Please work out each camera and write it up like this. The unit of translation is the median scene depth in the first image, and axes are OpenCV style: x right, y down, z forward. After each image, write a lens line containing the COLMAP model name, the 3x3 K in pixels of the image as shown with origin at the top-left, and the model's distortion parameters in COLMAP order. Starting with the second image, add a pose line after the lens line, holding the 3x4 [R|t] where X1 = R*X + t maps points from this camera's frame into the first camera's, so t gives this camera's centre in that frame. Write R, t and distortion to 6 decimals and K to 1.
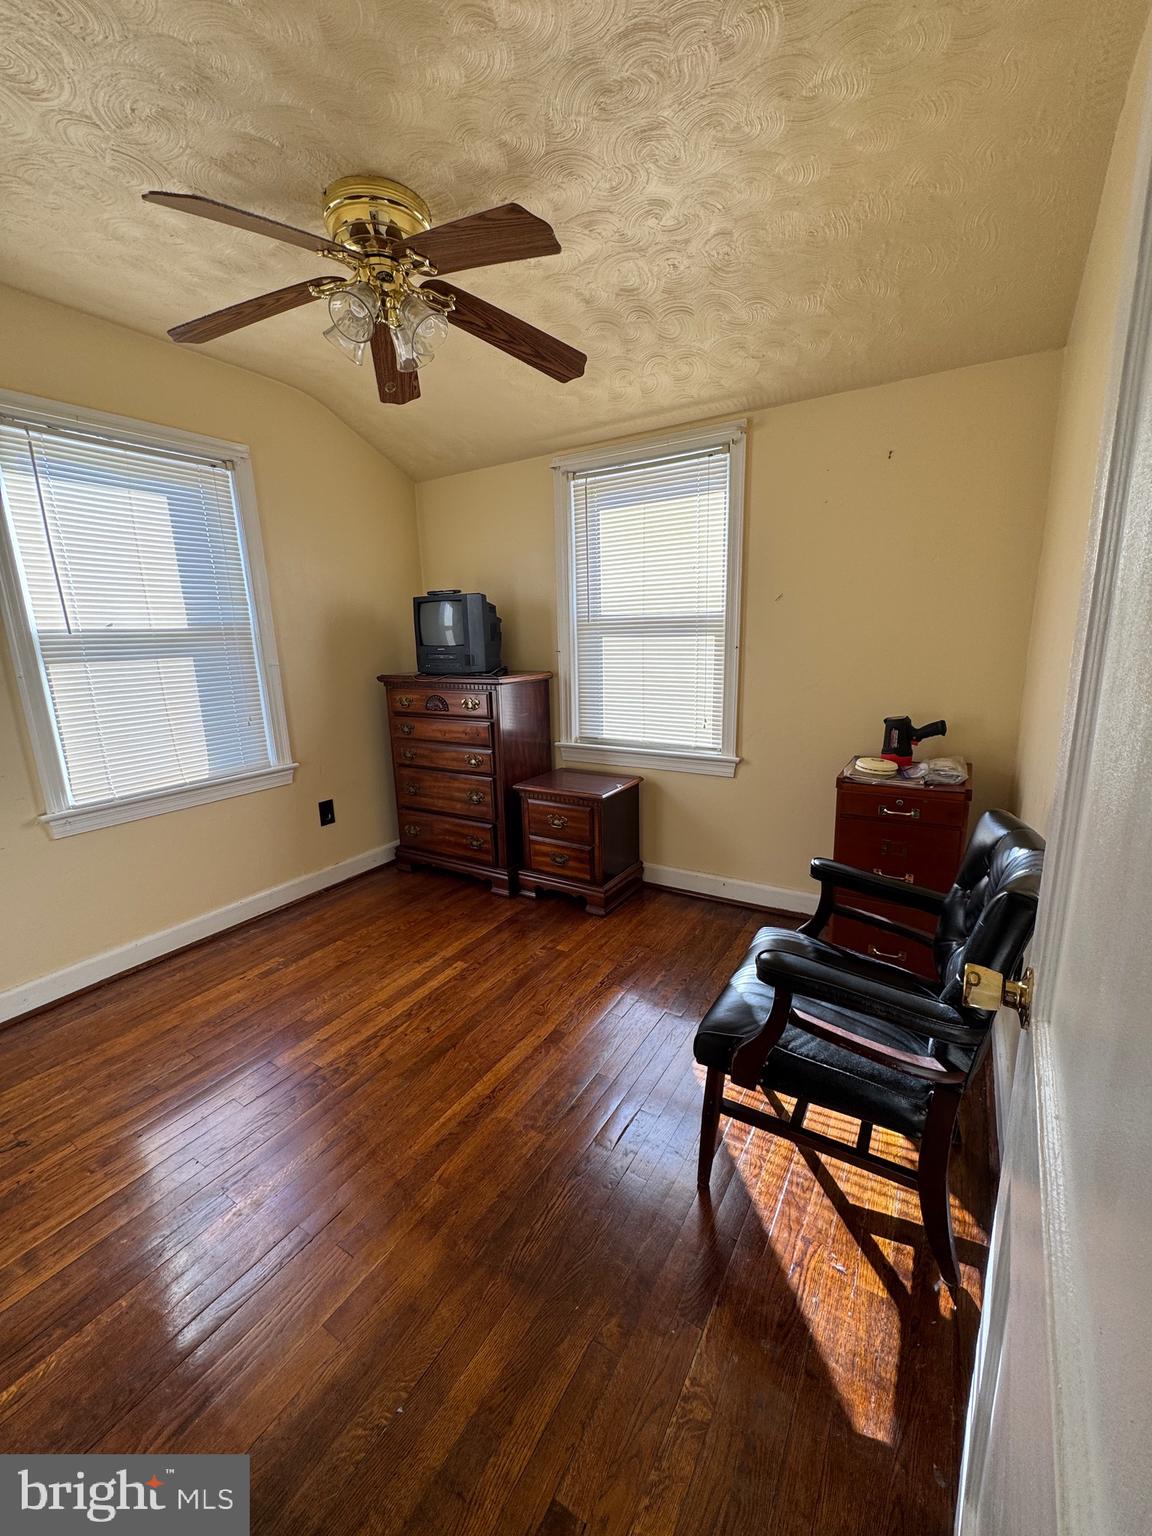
lens RADIAL K [[612.1, 0, 576.0], [0, 612.1, 768.0], [0, 0, 1]] dist [-0.002401, -0.000100]
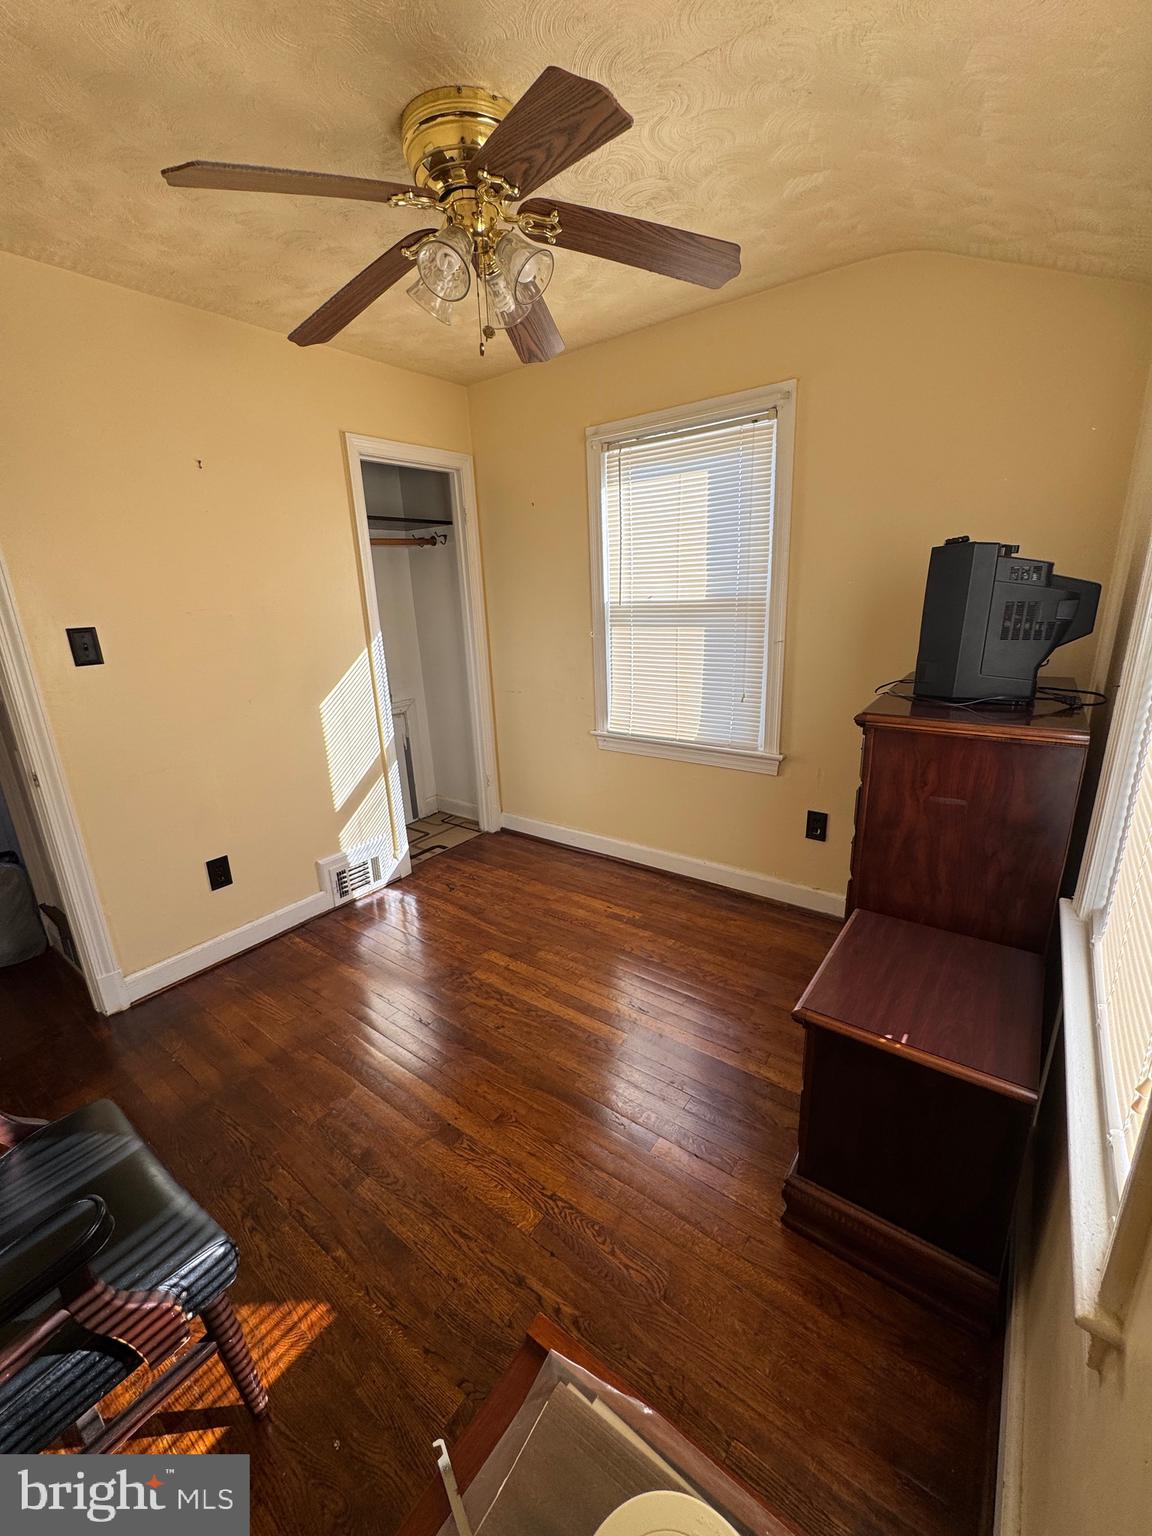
lens RADIAL K [[612.1, 0, 576.0], [0, 612.1, 768.0], [0, 0, 1]] dist [-0.002401, -0.000100]
pose [[-0.082889, 0.310872, -0.946830, 0.529152], [-0.176522, 0.930496, 0.320963, -0.293456], [0.980800, 0.193741, -0.022252, 0.982292]]
